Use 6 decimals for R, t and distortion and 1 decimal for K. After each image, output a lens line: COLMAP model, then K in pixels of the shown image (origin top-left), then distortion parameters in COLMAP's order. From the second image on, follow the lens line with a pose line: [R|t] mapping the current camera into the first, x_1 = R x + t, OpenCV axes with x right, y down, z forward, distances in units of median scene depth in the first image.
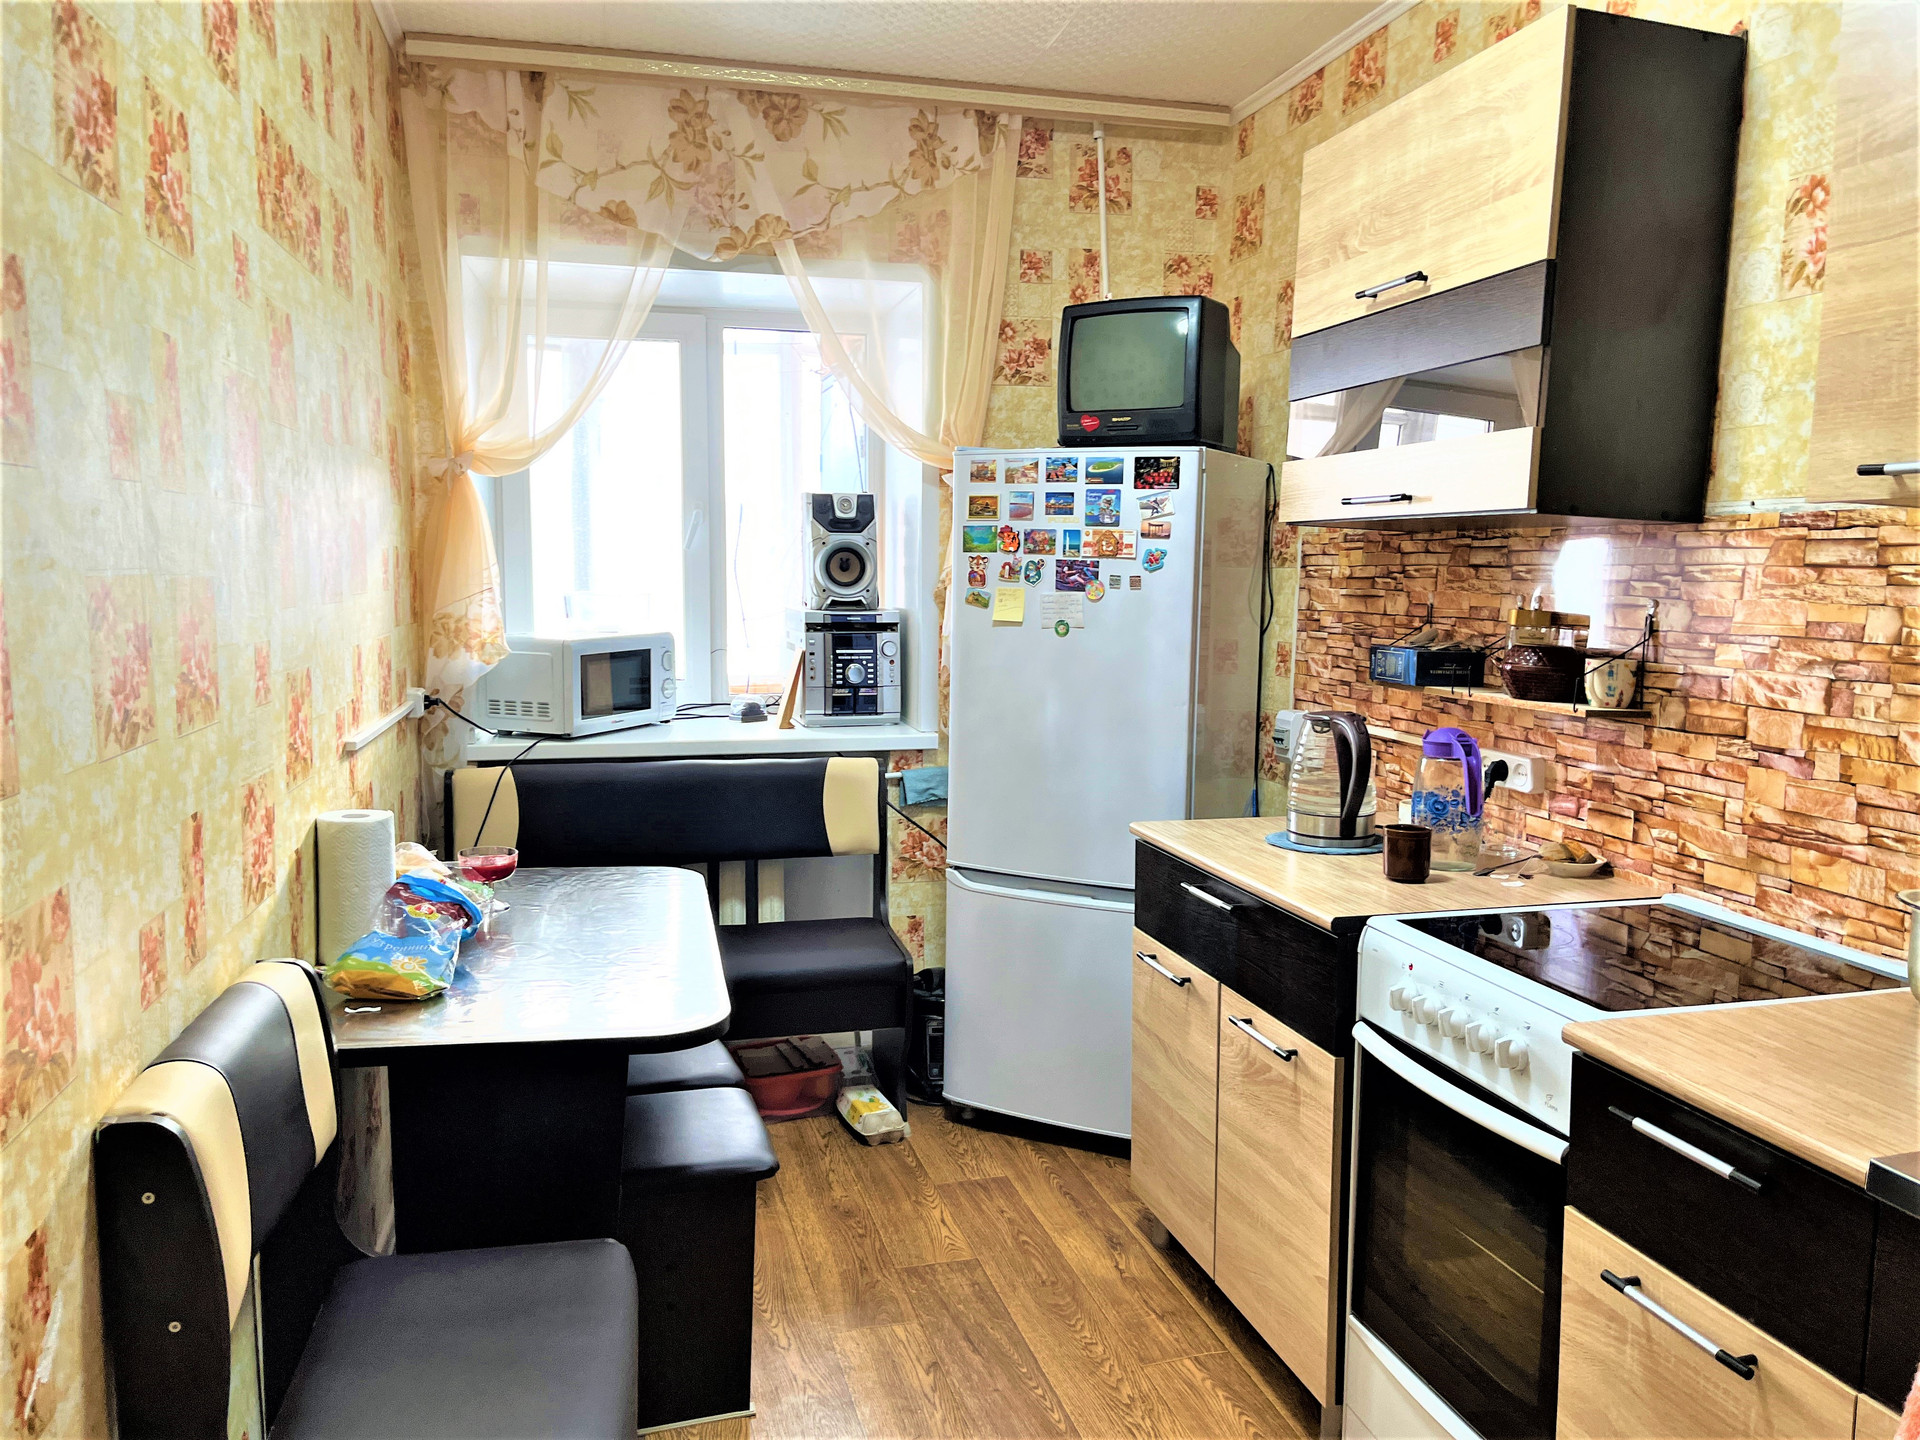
lens RADIAL K [[1454.3, 0, 959.6], [0, 1454.3, 709.9], [0, 0, 1]] dist [0.058644, -0.080592]
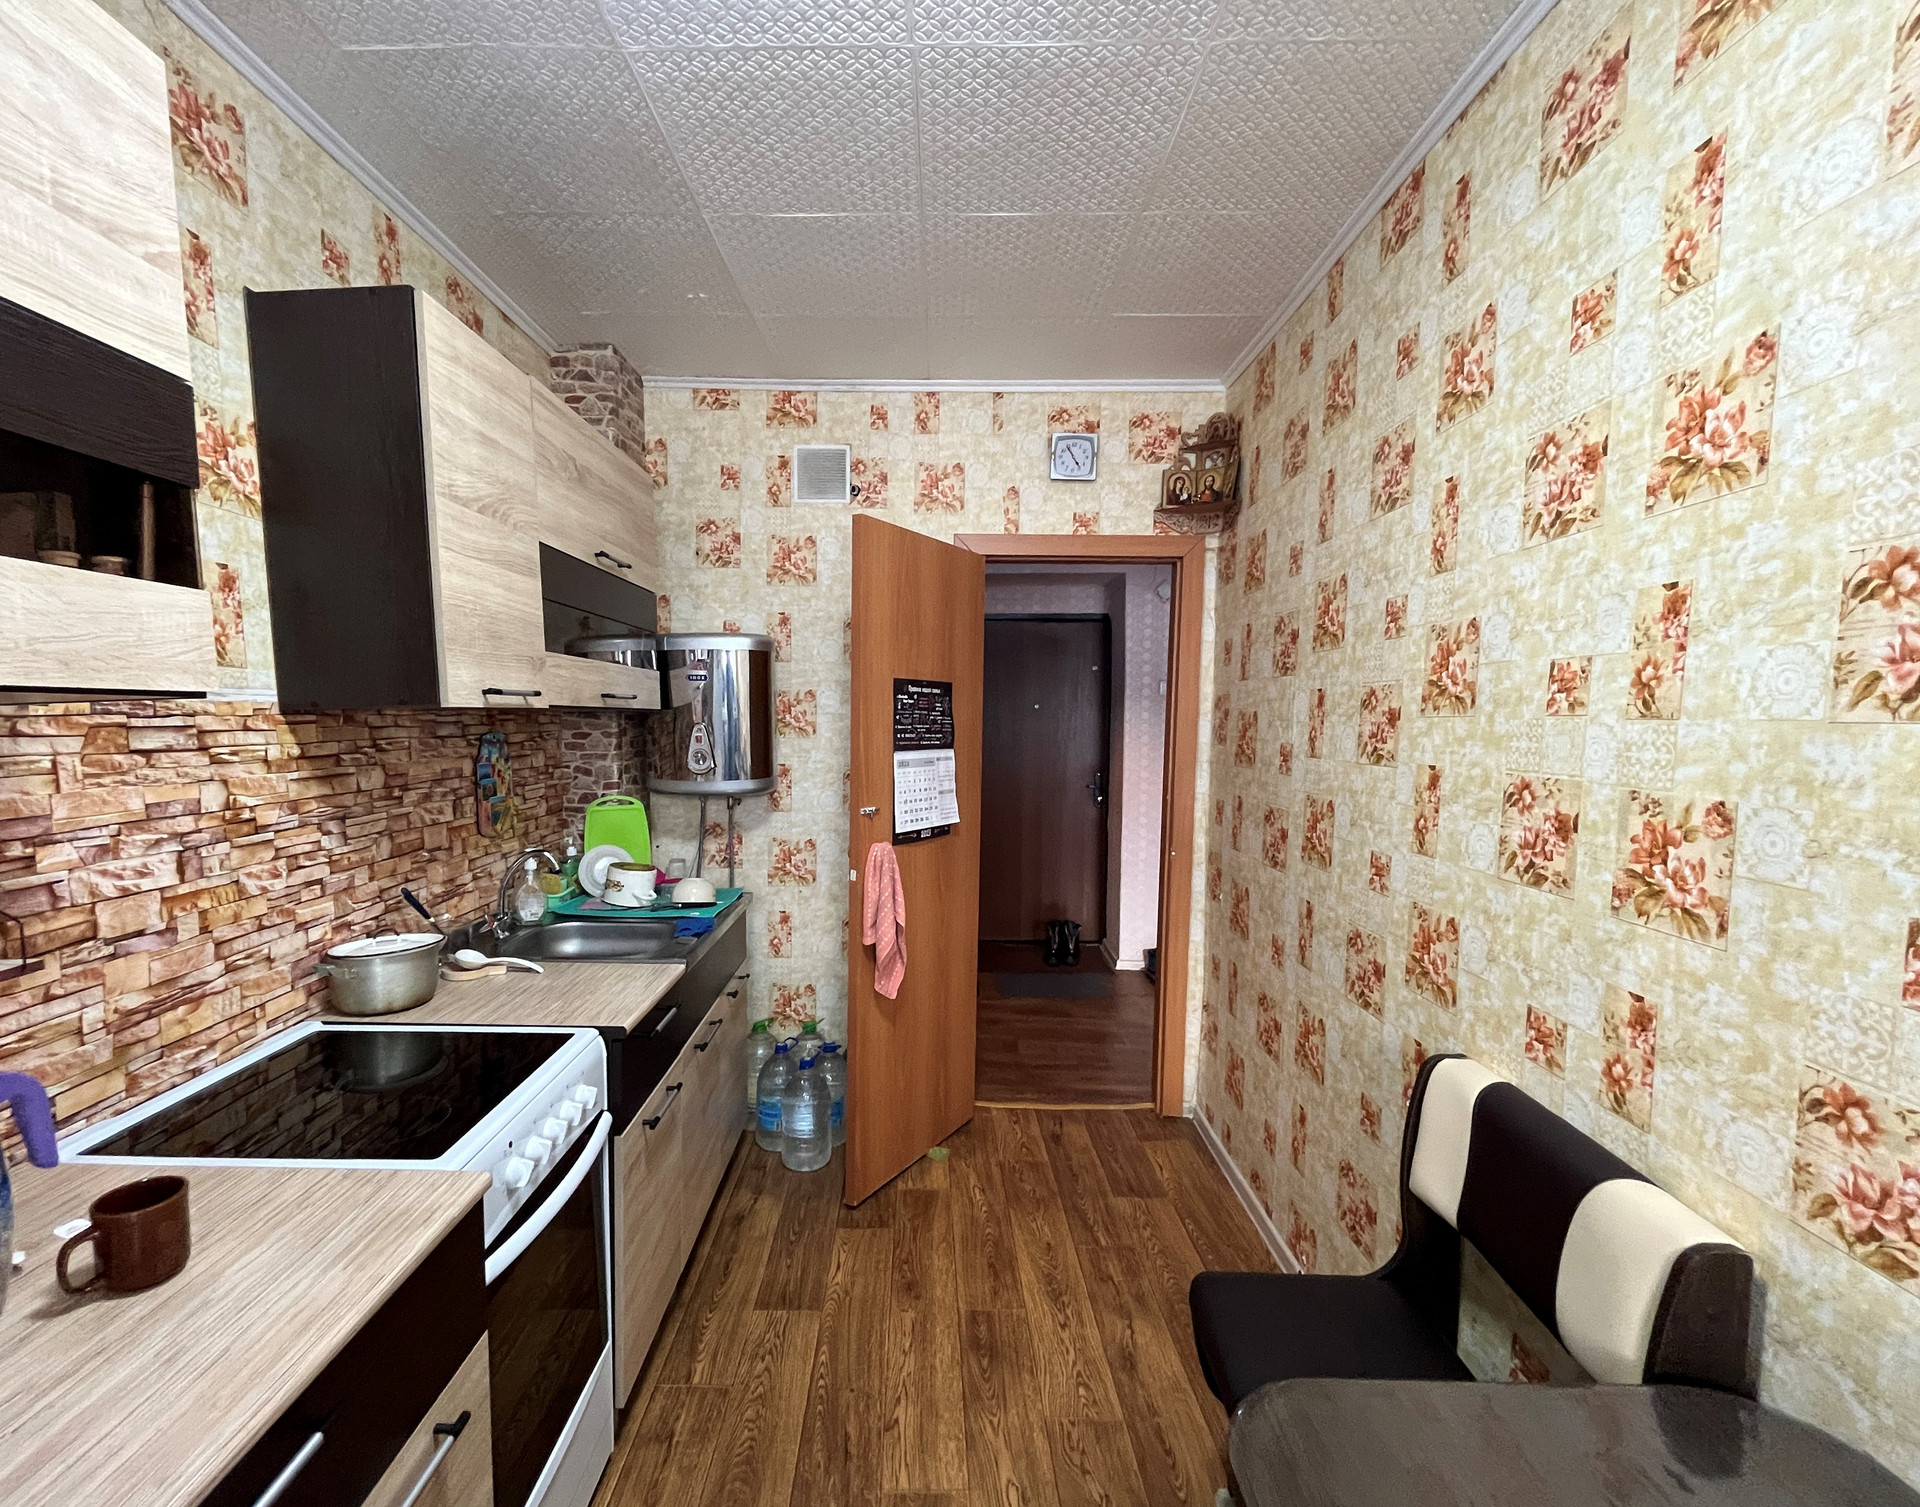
lens RADIAL K [[837.2, 0, 946.9], [0, 837.2, 761.4], [0, 0, 1]] dist [0.000591, 0.000072]
pose [[-0.973051, -0.029404, 0.228706, -0.110959], [0.005705, 0.988463, 0.151357, -0.166568], [-0.230518, 0.148583, -0.961657, 1.346812]]
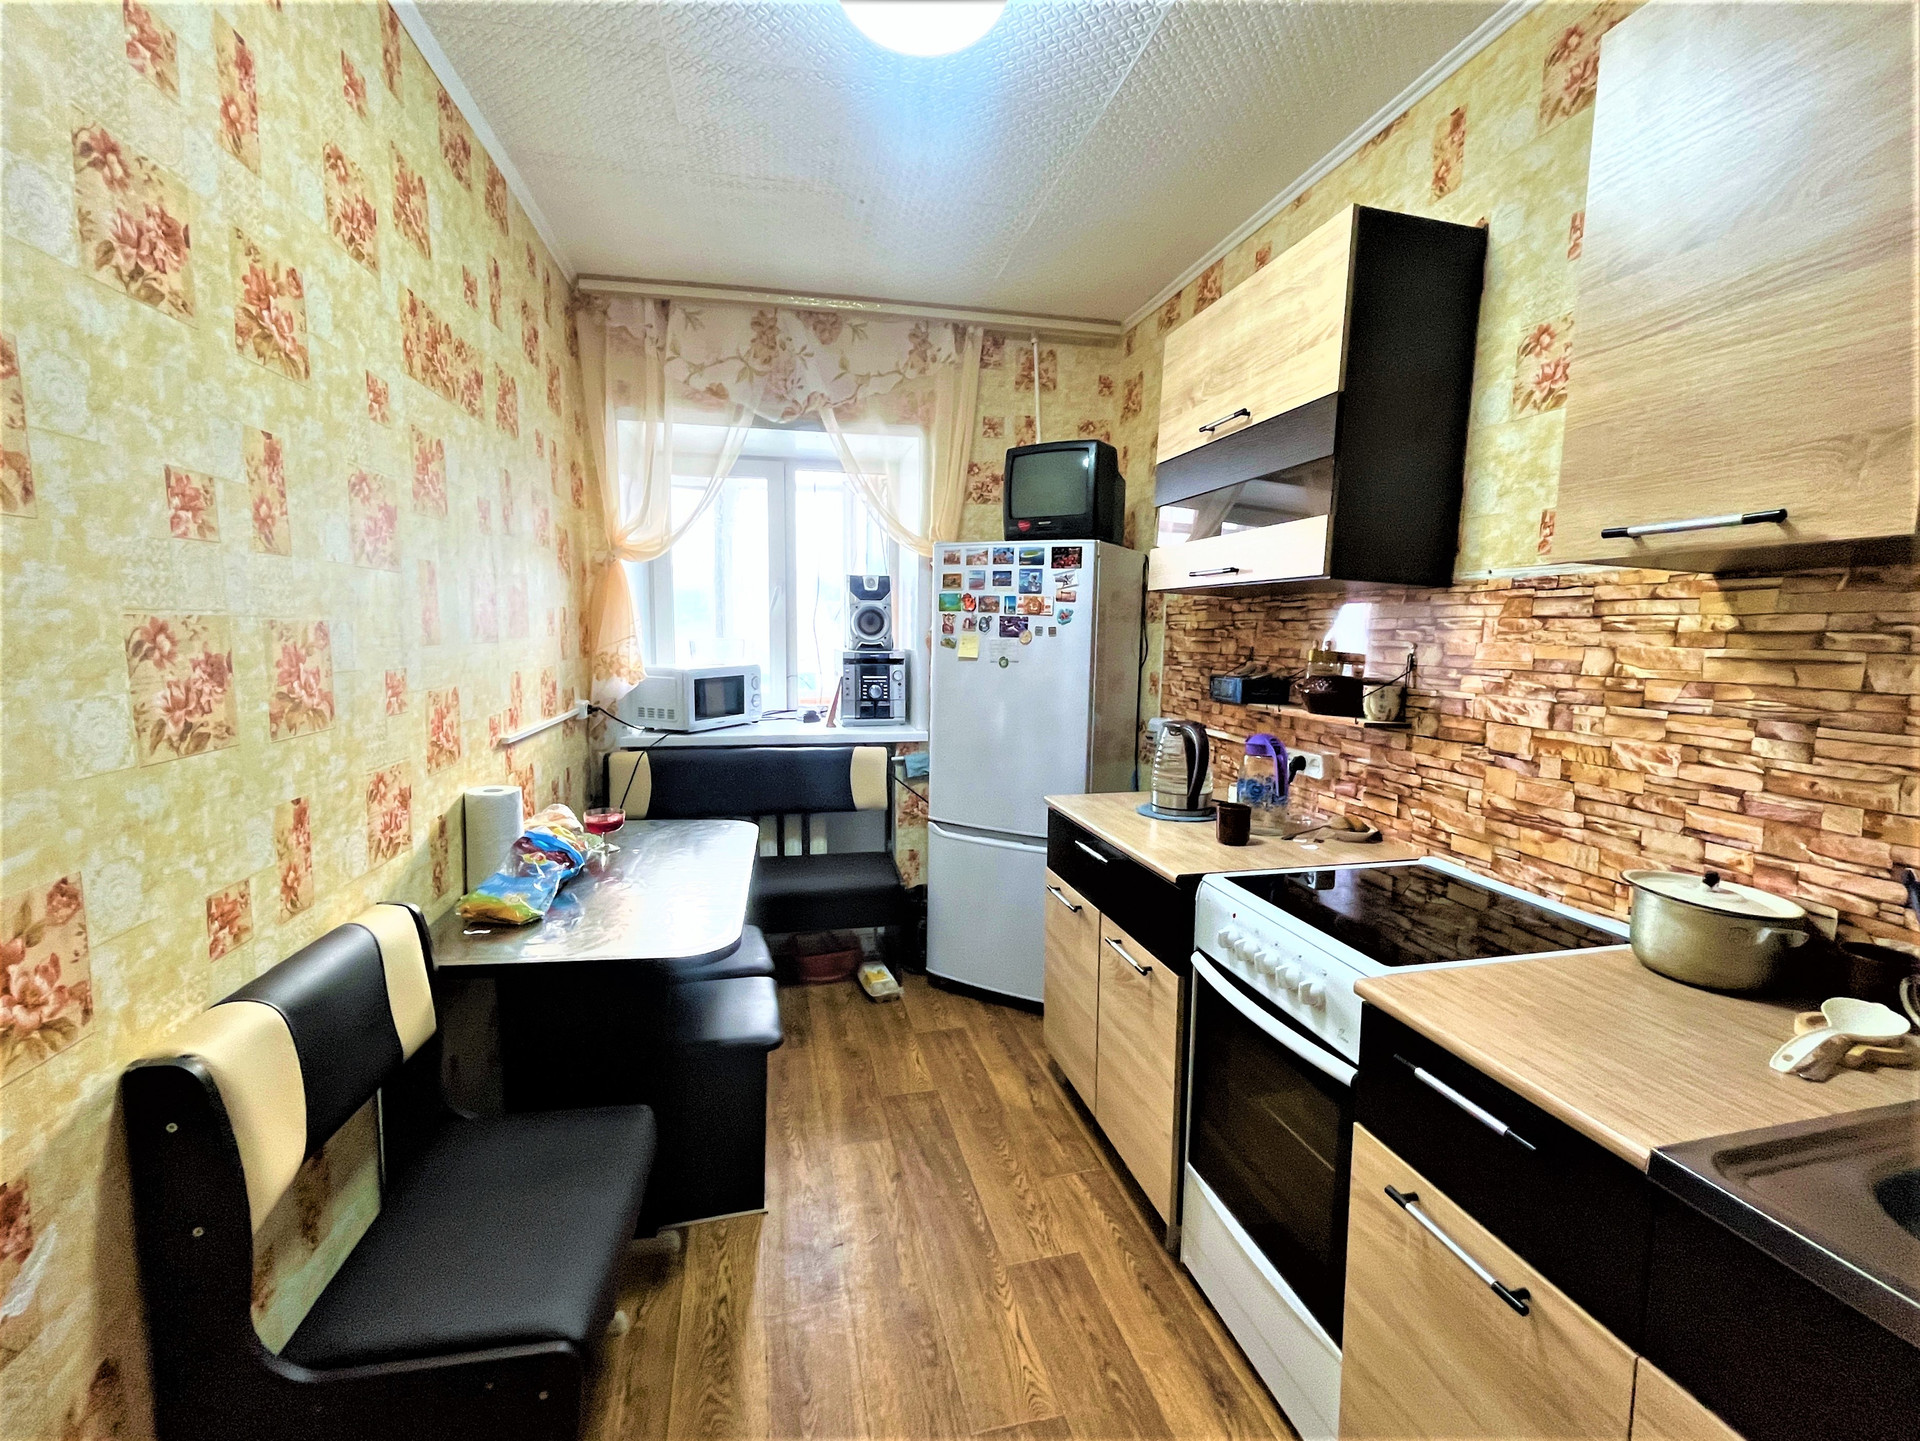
lens RADIAL K [[843.6, 0, 948.6], [0, 843.6, 711.3], [0, 0, 1]] dist [-0.004435, -0.000159]
pose [[0.999381, 0.005798, -0.034693, 0.067000], [-0.005785, 0.999983, 0.000465, -0.009108], [0.034695, -0.000264, 0.999398, 0.202897]]
